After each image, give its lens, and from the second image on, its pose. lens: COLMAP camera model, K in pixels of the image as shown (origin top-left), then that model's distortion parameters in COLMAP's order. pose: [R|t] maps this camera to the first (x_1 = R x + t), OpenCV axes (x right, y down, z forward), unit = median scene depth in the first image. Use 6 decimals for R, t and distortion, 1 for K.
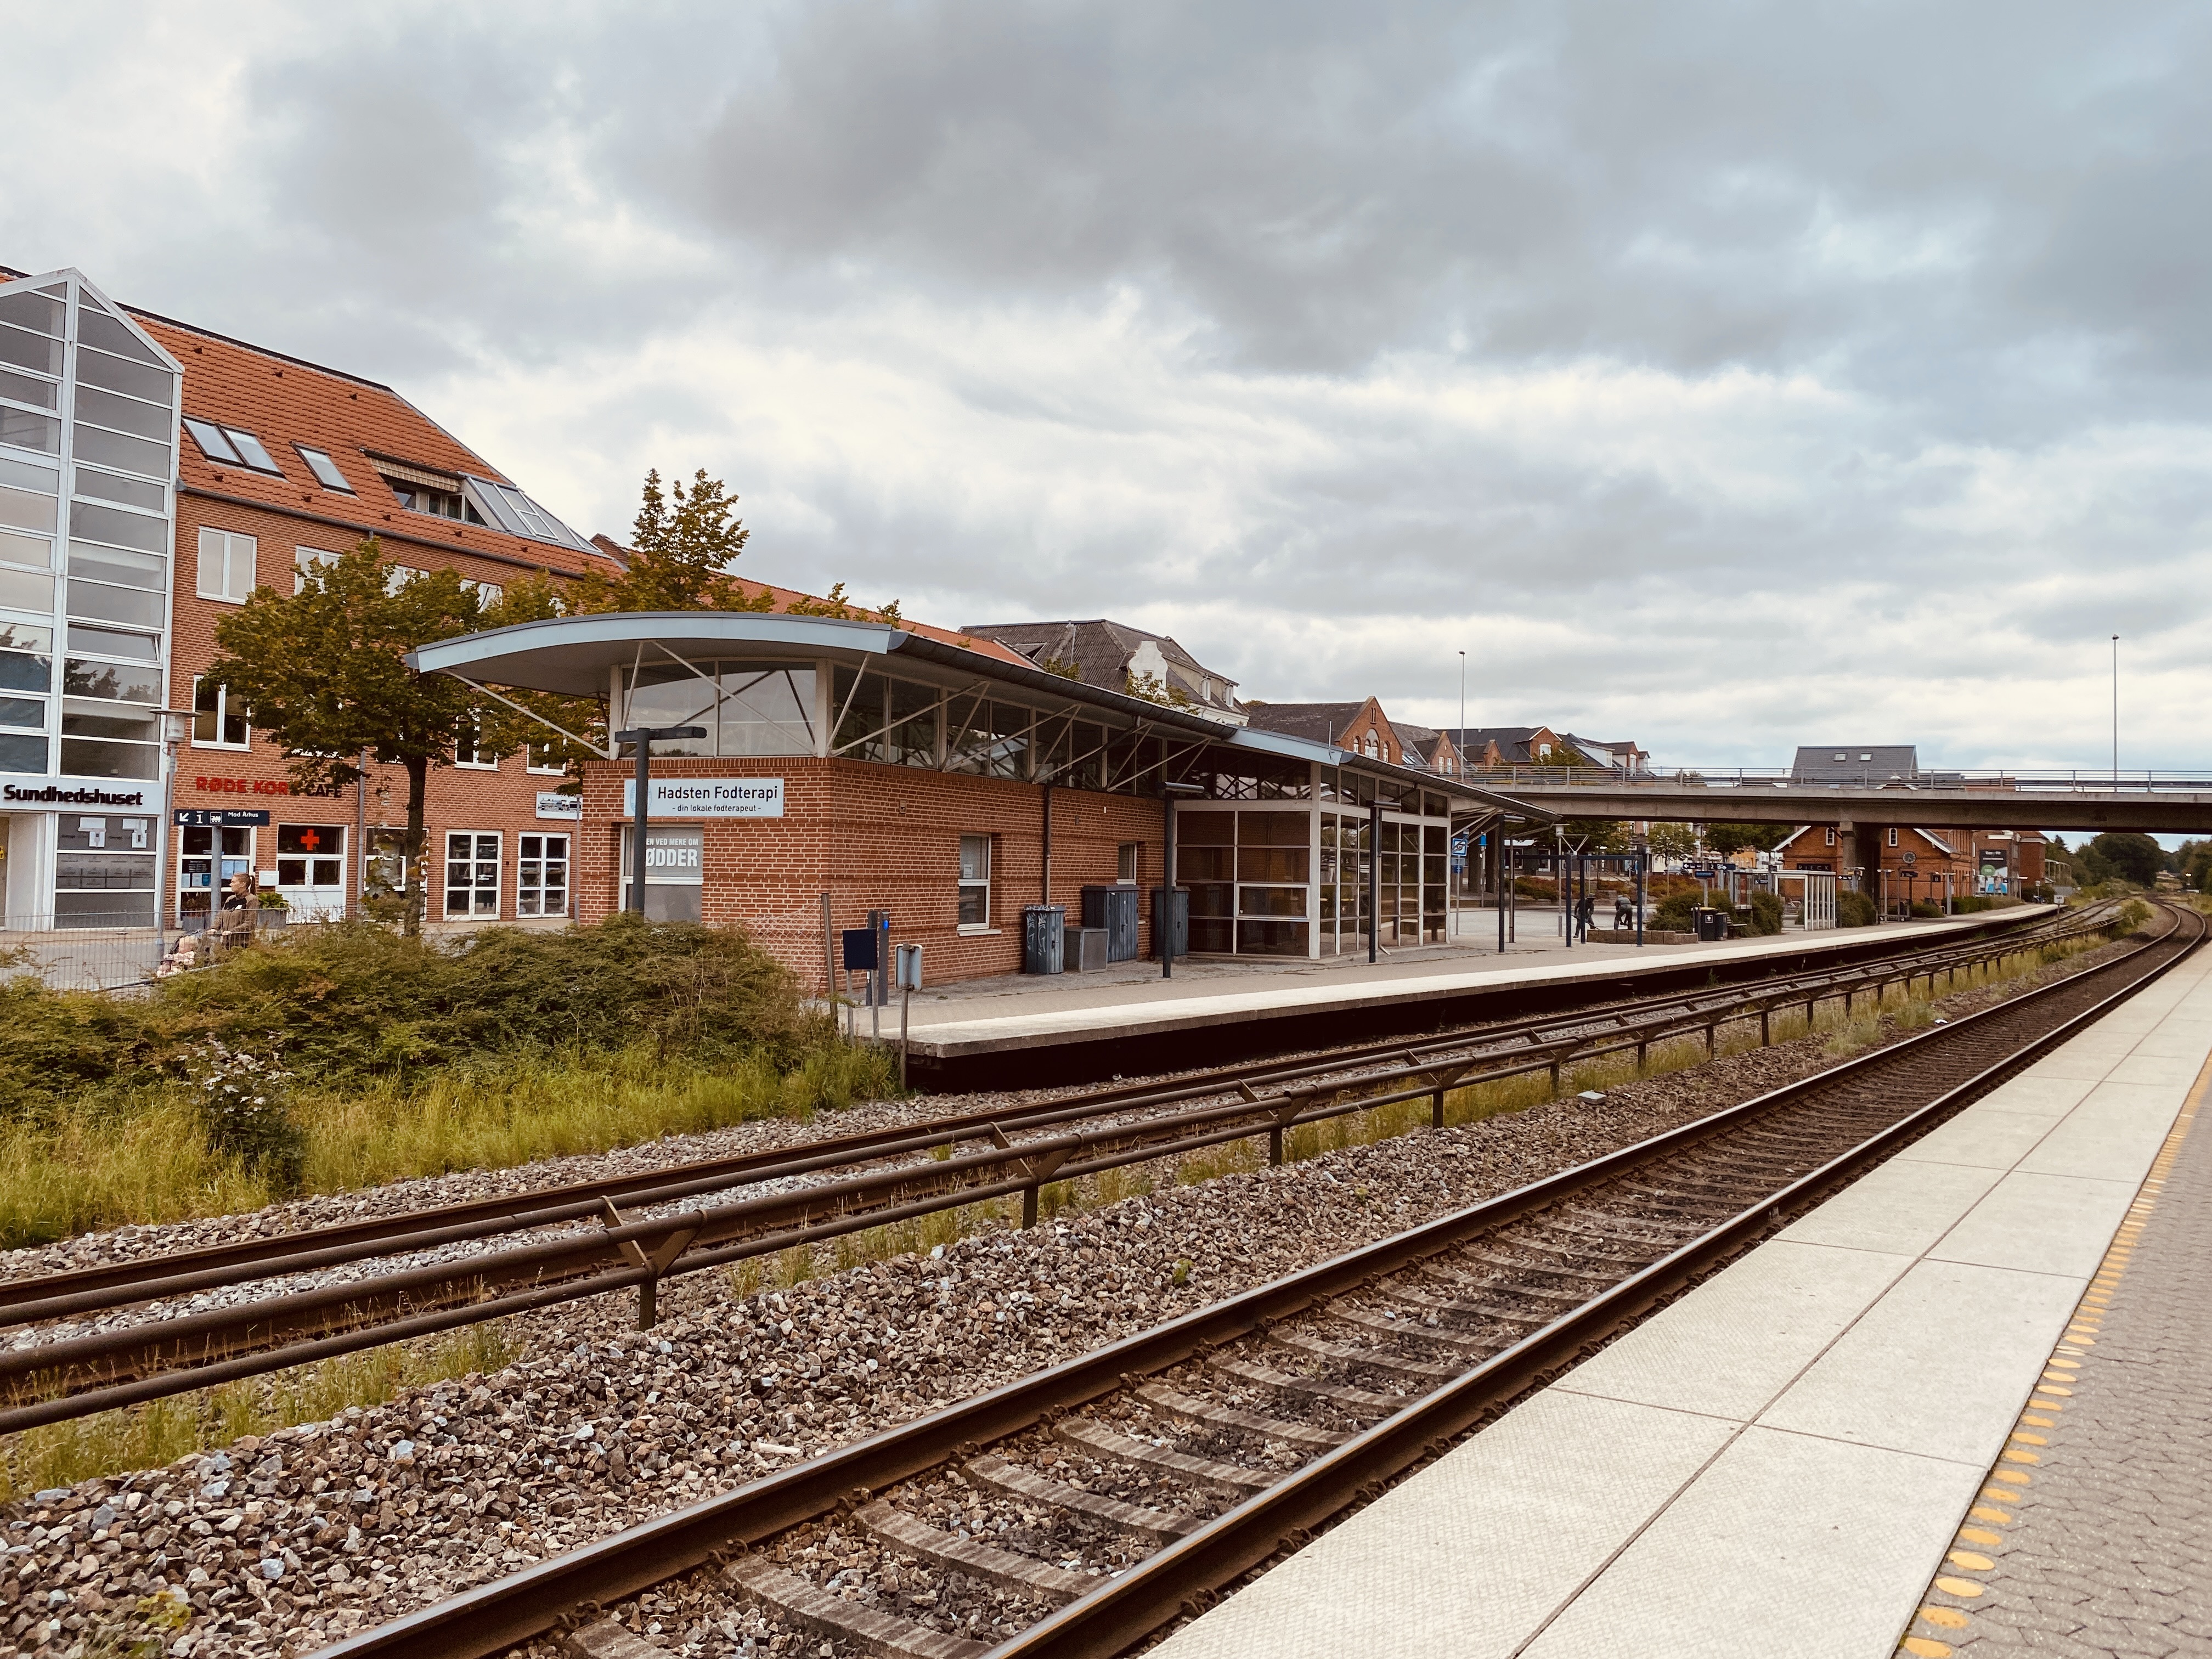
lens RADIAL K [[1685.5, 0, 1108.1], [0, 1685.5, 808.5], [0, 0, 1]] dist [0.043447, -0.009681]
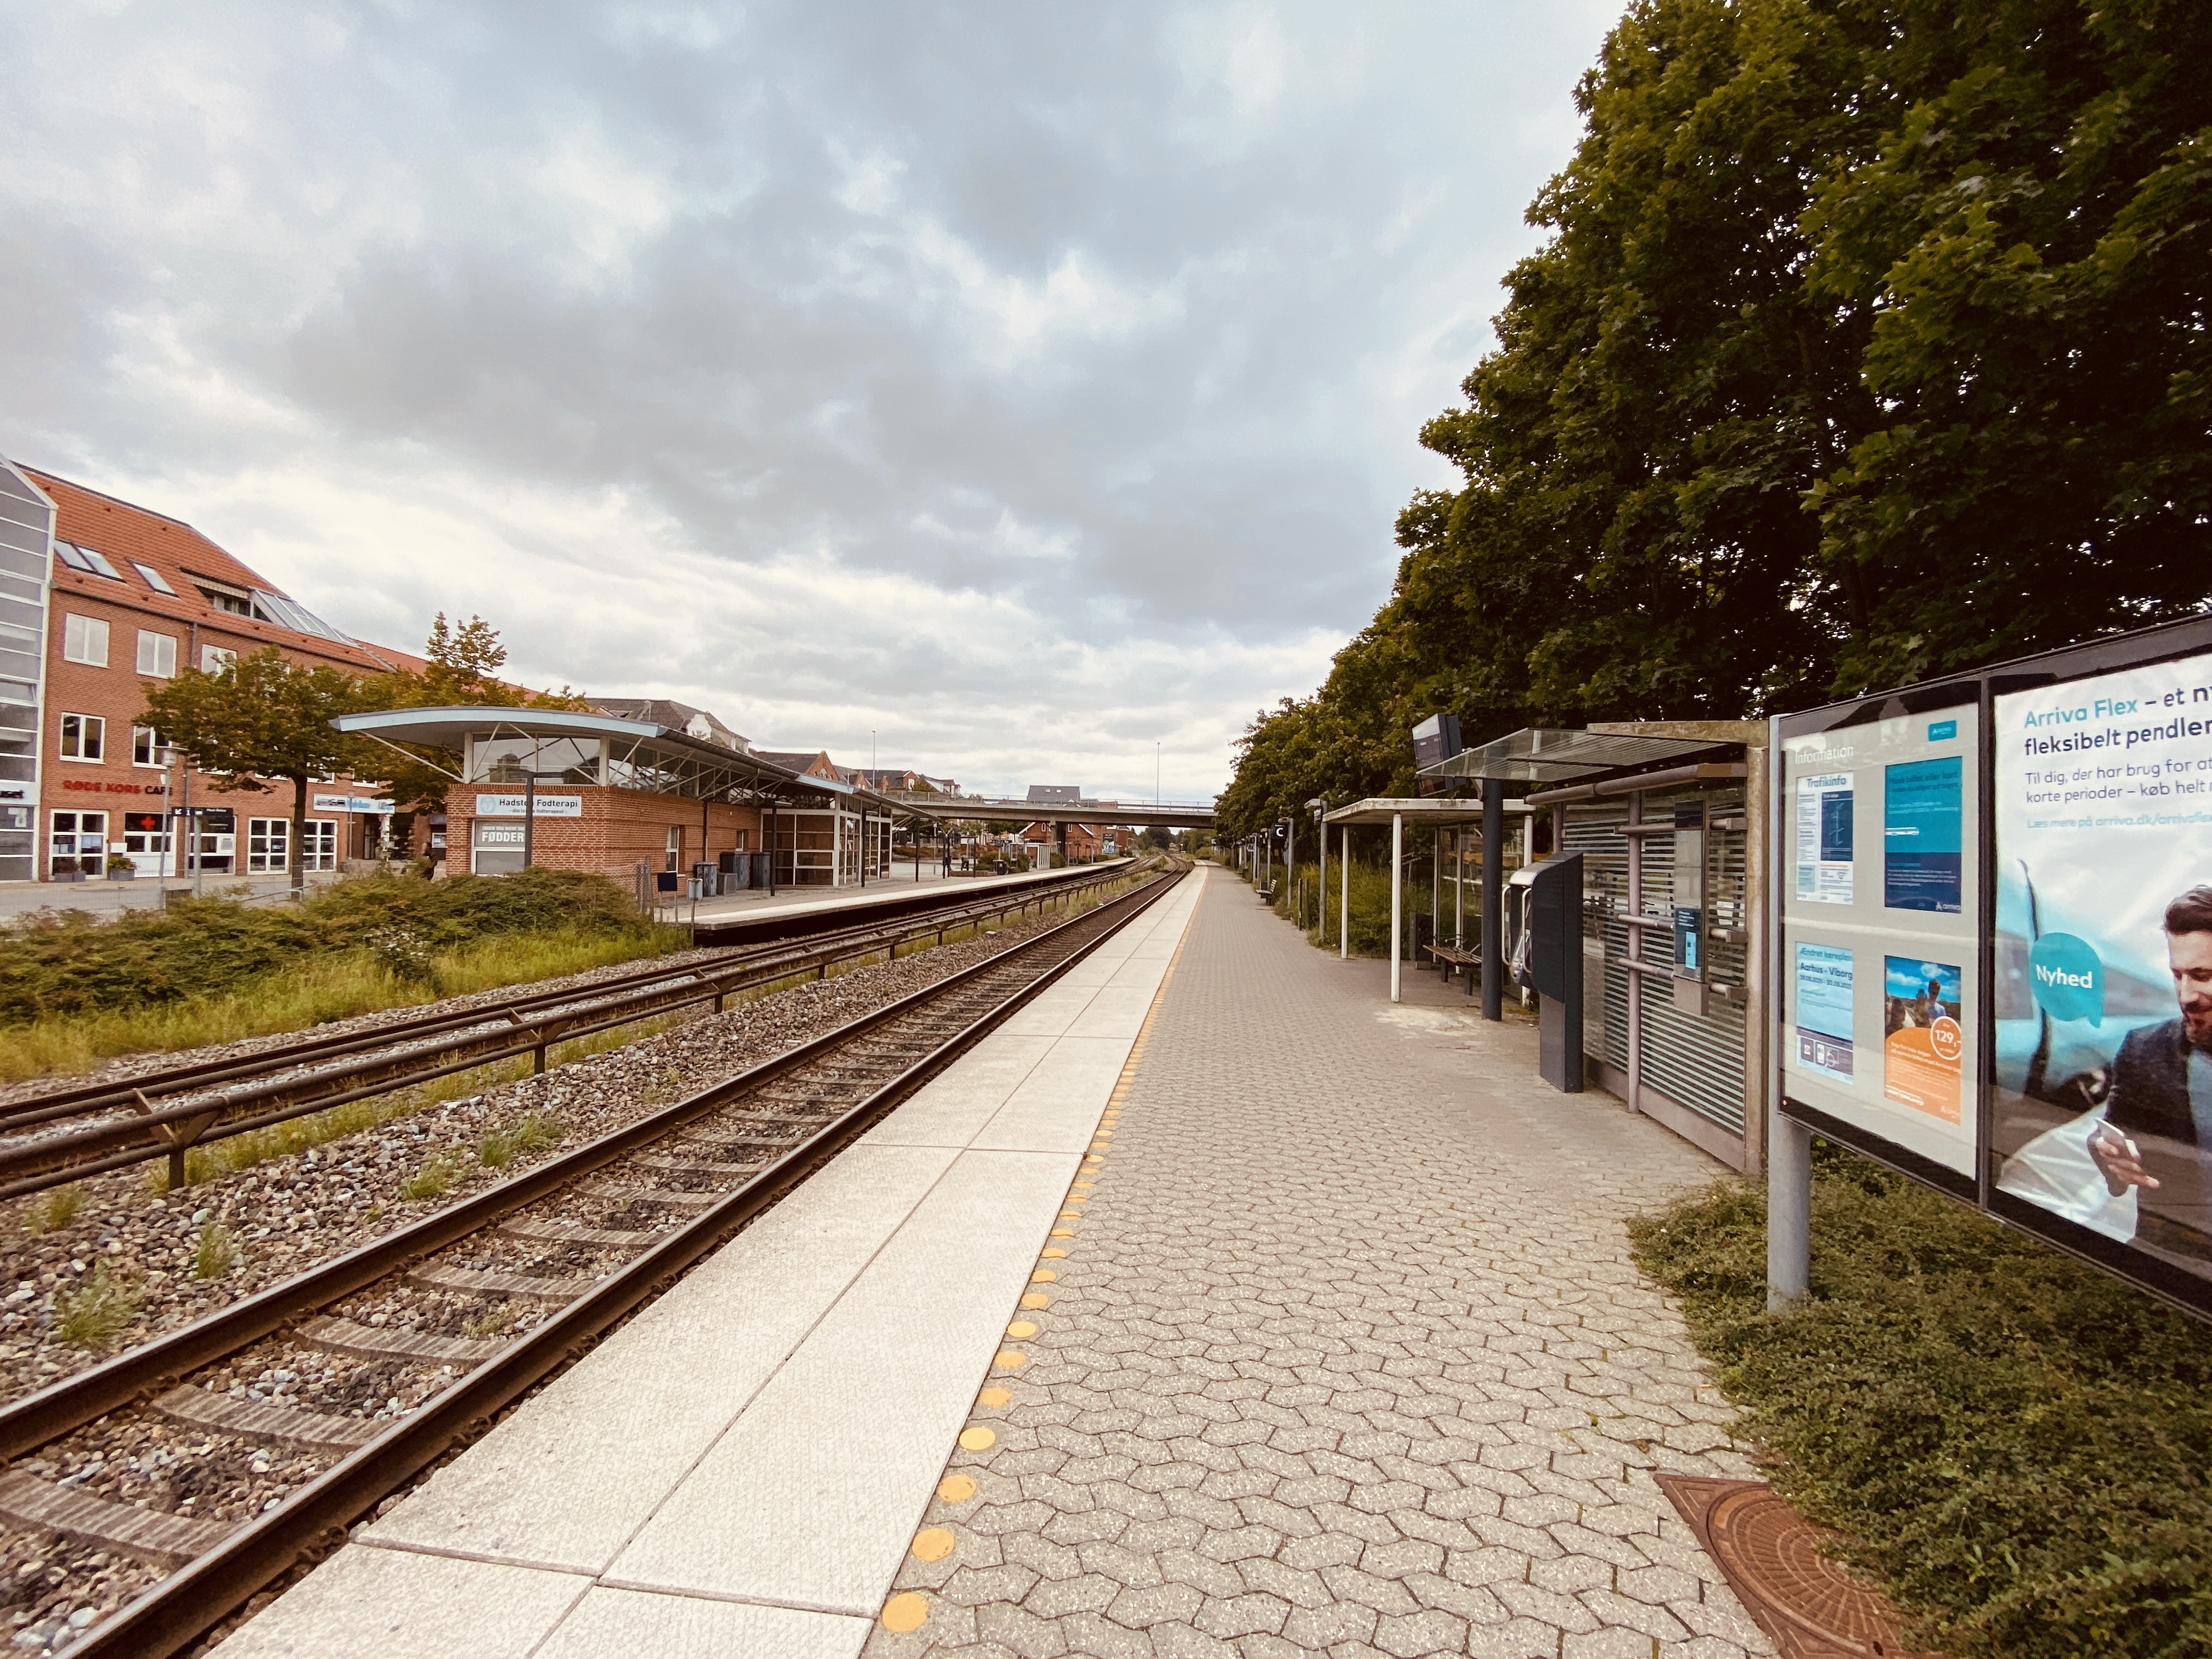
lens RADIAL K [[895.1, 0, 1106.0], [0, 895.1, 829.5], [0, 0, 1]] dist [-0.001237, -0.000214]
pose [[0.886450, 0.008260, 0.462750, -0.084858], [-0.018370, 0.999681, 0.017346, -0.005744], [-0.462459, -0.023877, 0.886319, -0.121432]]
